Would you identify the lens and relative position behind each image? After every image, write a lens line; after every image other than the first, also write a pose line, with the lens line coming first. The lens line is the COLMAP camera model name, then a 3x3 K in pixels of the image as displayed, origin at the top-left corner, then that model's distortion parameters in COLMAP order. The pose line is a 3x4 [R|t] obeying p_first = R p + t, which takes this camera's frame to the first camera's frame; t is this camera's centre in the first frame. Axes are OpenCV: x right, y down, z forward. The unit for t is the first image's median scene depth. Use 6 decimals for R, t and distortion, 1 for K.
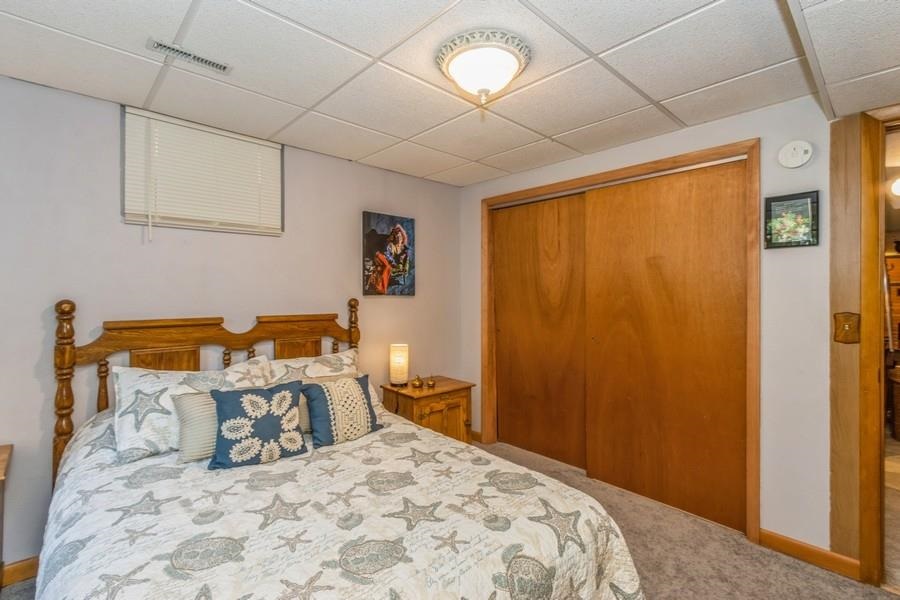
lens RADIAL K [[418.8, 0, 449.0], [0, 418.8, 293.8], [0, 0, 1]] dist [0.005440, 0.000056]
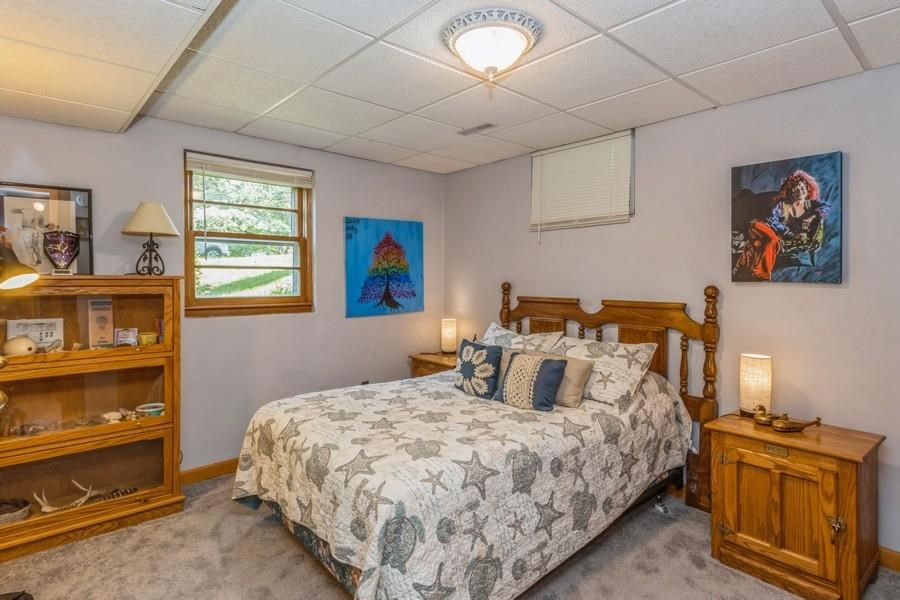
lens RADIAL K [[488.0, 0, 442.2], [0, 488.0, 281.3], [0, 0, 1]] dist [0.000877, -0.000328]
pose [[-0.045640, 0.006846, -0.998934, 0.699797], [-0.003601, 0.999969, 0.007018, -0.001525], [0.998951, 0.003918, -0.045614, 0.542112]]
